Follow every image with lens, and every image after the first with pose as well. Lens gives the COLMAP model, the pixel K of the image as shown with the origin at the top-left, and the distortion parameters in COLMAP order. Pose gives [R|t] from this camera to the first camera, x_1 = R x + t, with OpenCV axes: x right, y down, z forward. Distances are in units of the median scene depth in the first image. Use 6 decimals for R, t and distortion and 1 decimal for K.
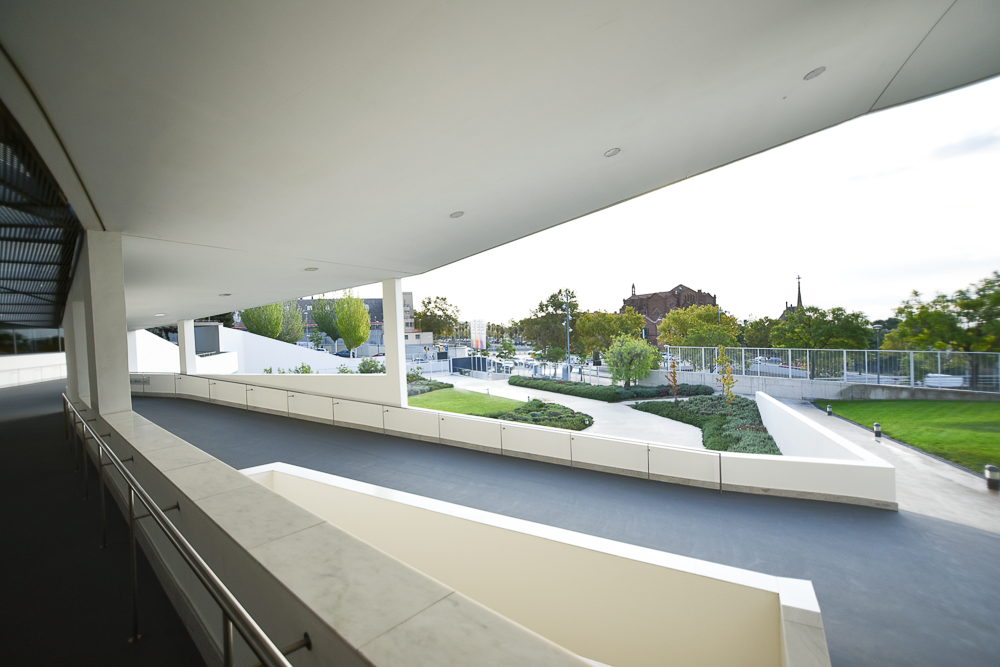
lens RADIAL K [[446.2, 0, 500.6], [0, 446.2, 319.8], [0, 0, 1]] dist [-0.000866, -0.000116]
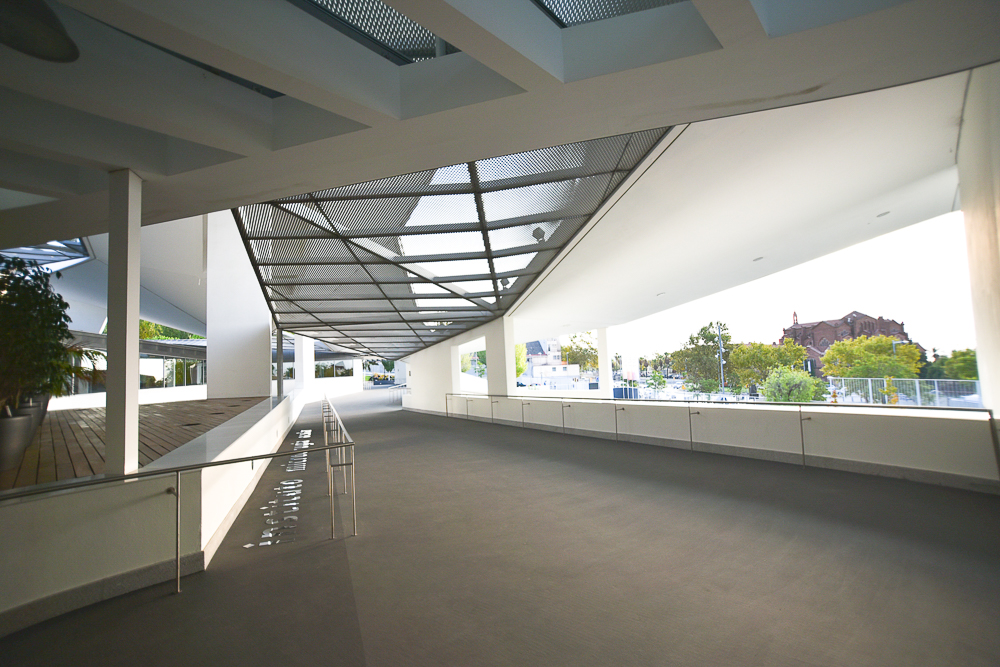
lens RADIAL K [[468.8, 0, 500.0], [0, 468.8, 333.5], [0, 0, 1]] dist [-0.000066, 0.000011]
pose [[0.960870, -0.019116, -0.276338, -0.034572], [0.007965, 0.999110, -0.041418, -0.001776], [0.276884, 0.037596, 0.960168, -0.159853]]
